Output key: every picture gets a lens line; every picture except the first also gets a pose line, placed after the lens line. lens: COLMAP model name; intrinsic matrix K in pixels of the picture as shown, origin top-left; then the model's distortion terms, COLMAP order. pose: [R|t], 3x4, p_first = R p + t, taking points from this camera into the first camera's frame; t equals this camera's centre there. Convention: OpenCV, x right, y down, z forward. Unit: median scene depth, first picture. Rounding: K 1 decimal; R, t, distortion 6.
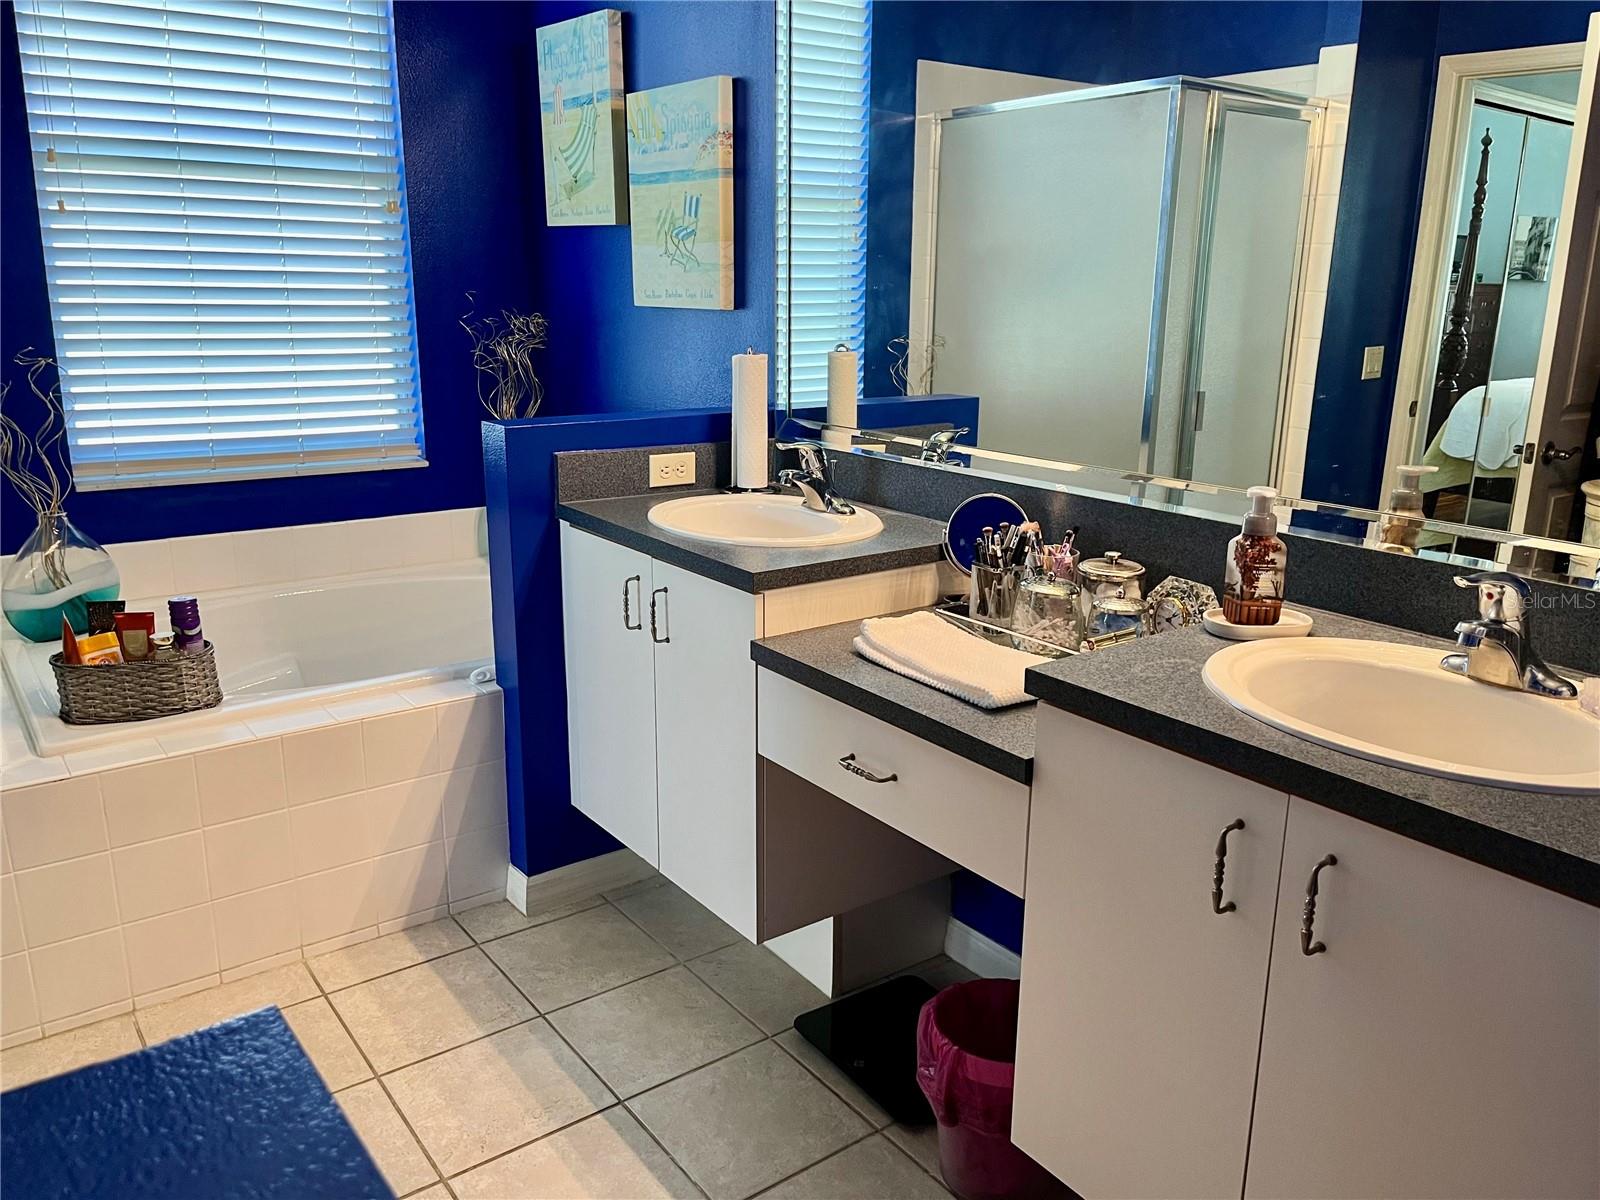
lens RADIAL K [[1218.1, 0, 800.0], [0, 1218.1, 600.0], [0, 0, 1]] dist [0.055879, -0.088602]
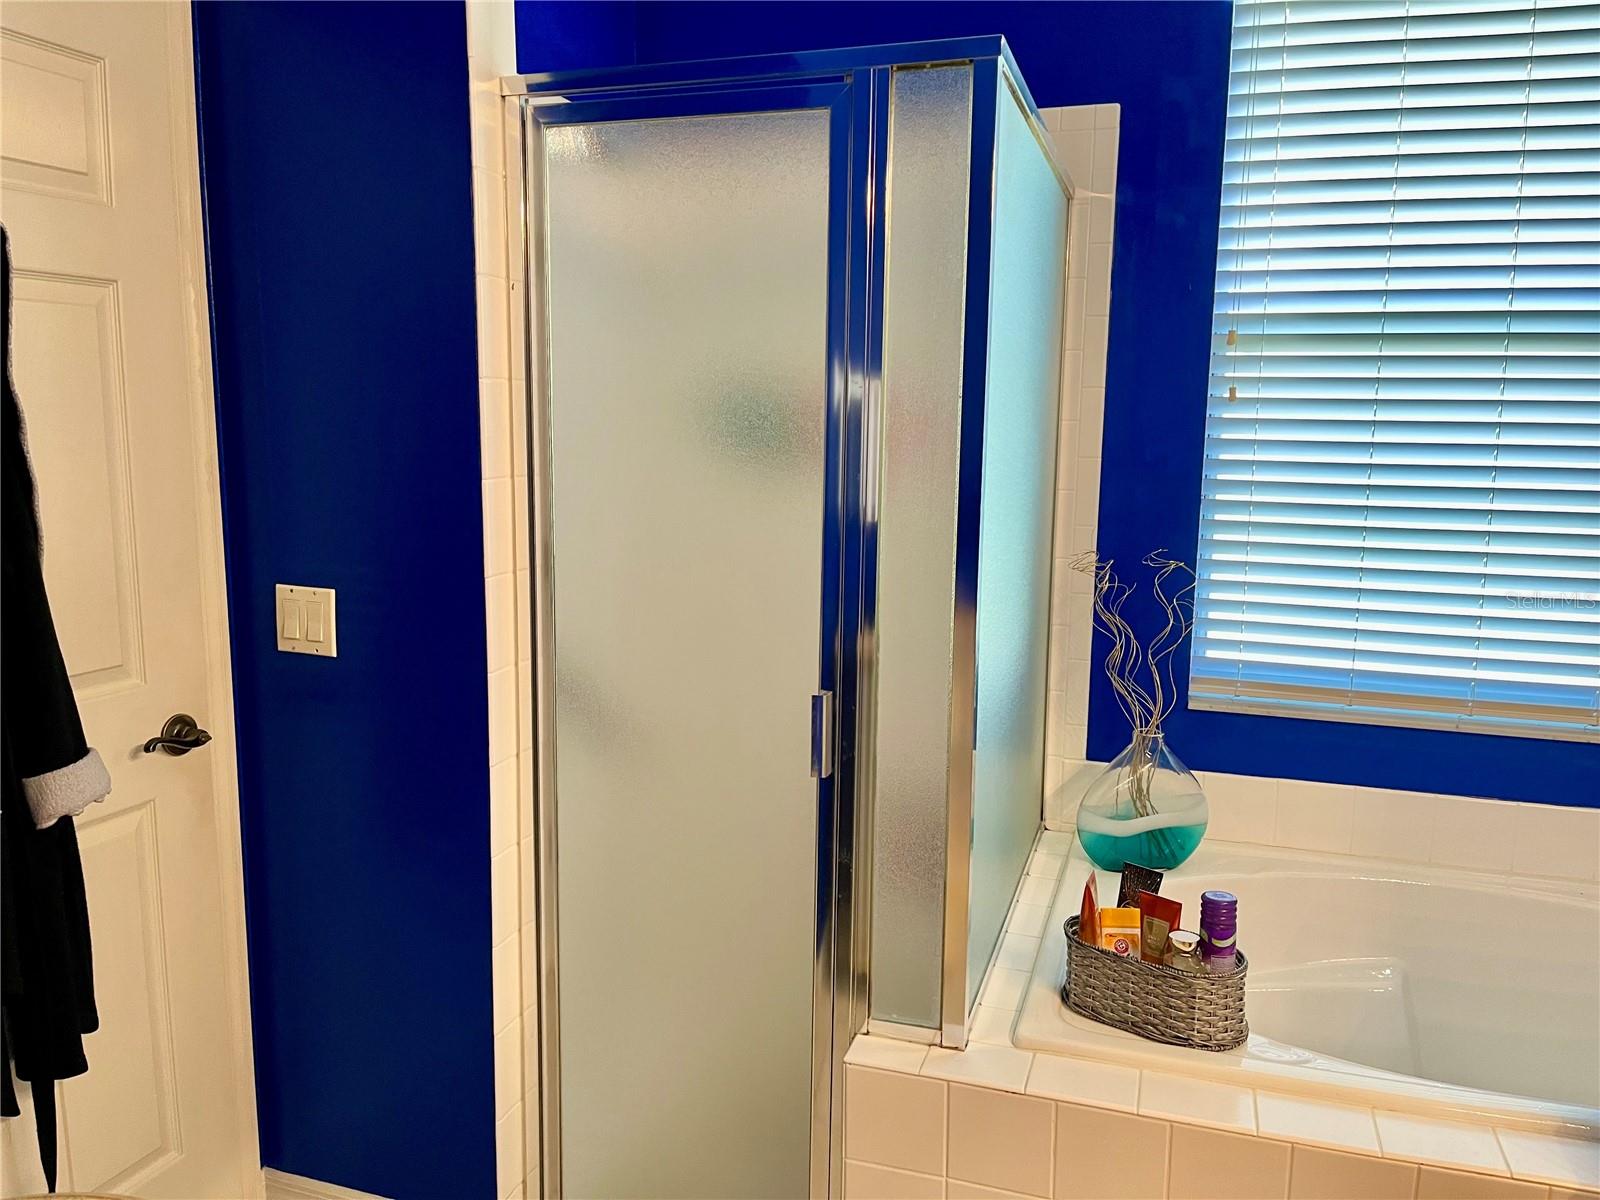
lens RADIAL K [[1218.1, 0, 800.0], [0, 1218.1, 600.0], [0, 0, 1]] dist [0.055879, -0.088602]
pose [[0.572105, 0.113738, -0.812256, -0.050283], [-0.212377, 0.977104, -0.012765, -0.113360], [0.792207, 0.179808, 0.583161, 0.304411]]
